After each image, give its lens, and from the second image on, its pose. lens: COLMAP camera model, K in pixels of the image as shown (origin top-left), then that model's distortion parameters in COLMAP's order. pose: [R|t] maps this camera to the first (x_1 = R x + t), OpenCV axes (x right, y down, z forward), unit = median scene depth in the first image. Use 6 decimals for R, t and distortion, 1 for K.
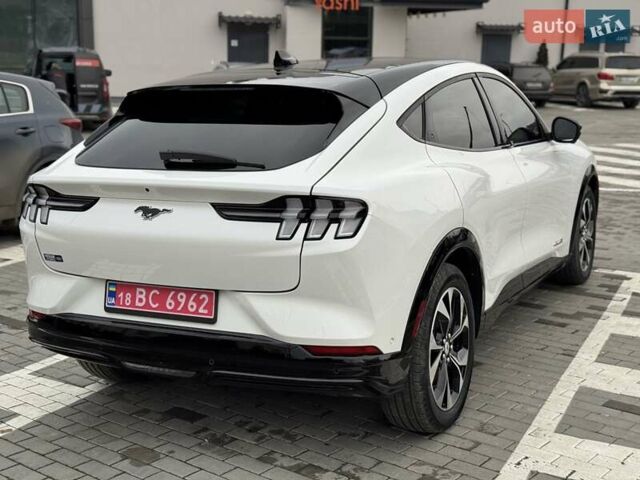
lens RADIAL K [[897.8, 0, 317.7], [0, 897.8, 241.3], [0, 0, 1]] dist [0.122290, 0.000000]
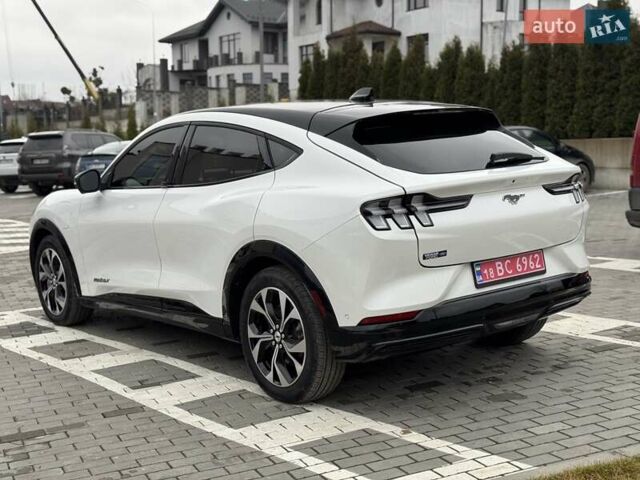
lens RADIAL K [[897.8, 0, 319.7], [0, 897.8, 237.7], [0, 0, 1]] dist [0.122290, 0.000000]
pose [[0.426654, -0.109086, 0.897812, -1.419750], [0.206326, 0.978262, 0.020812, -0.058684], [-0.880566, 0.176363, 0.439887, 0.645867]]
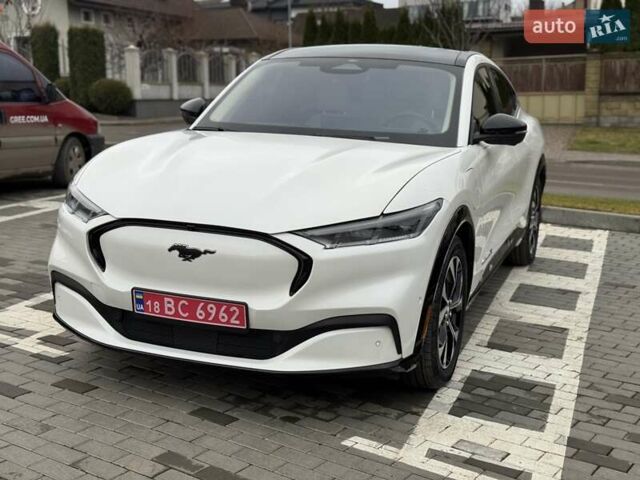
lens RADIAL K [[897.8, 0, 316.8], [0, 897.8, 239.9], [0, 0, 1]] dist [0.122290, 0.000000]
pose [[-0.994009, 0.006552, -0.109103, 0.381582], [-0.033094, 0.933303, 0.357561, -0.540812], [0.104169, 0.359029, -0.927495, 3.061363]]
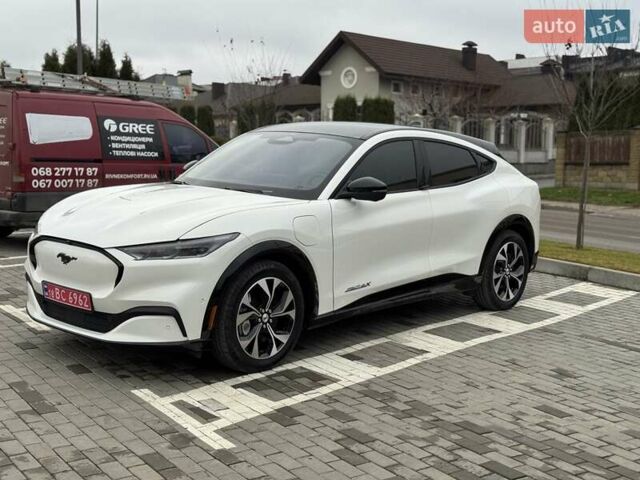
lens RADIAL K [[897.8, 0, 316.7], [0, 897.8, 242.5], [0, 0, 1]] dist [0.122290, 0.000000]
pose [[-0.964831, -0.051024, 0.257873, -0.404181], [0.028424, 0.954980, 0.295305, -0.636967], [-0.261331, 0.292249, -0.919944, 3.430282]]
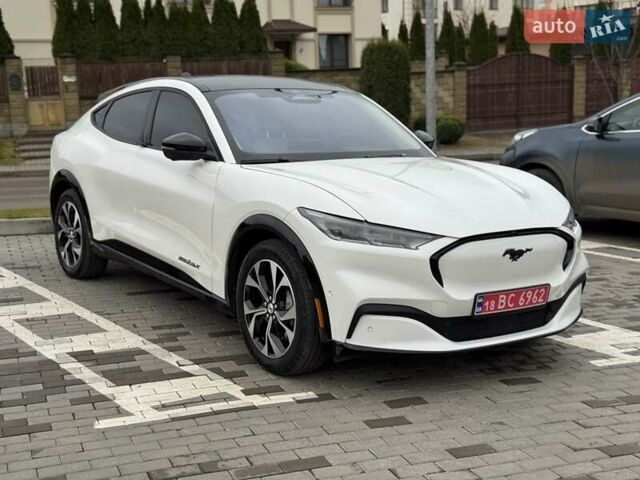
lens RADIAL K [[897.8, 0, 318.1], [0, 897.8, 244.5], [0, 0, 1]] dist [0.122290, 0.000000]
pose [[-0.476028, 0.157552, -0.865202, 1.630894], [-0.156628, 0.952903, 0.259698, -0.457675], [0.865370, 0.259138, -0.428932, 2.412518]]
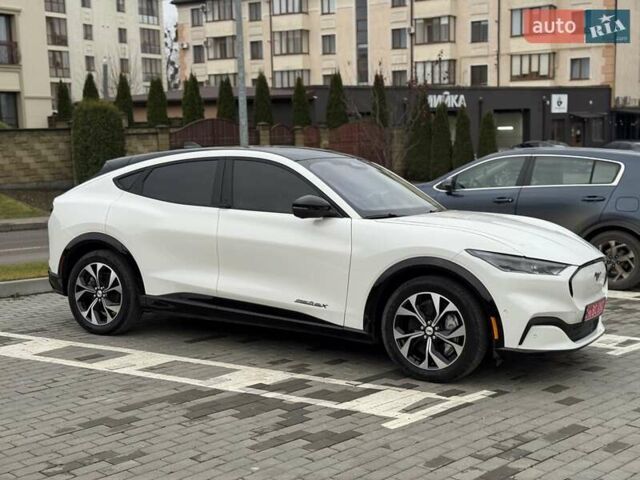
lens RADIAL K [[897.8, 0, 321.4], [0, 897.8, 239.3], [0, 0, 1]] dist [0.122290, 0.000000]
pose [[-0.064370, 0.108321, -0.992030, 2.199260], [-0.184592, 0.975644, 0.118510, -0.342226], [0.980705, 0.190749, -0.042807, 1.648860]]
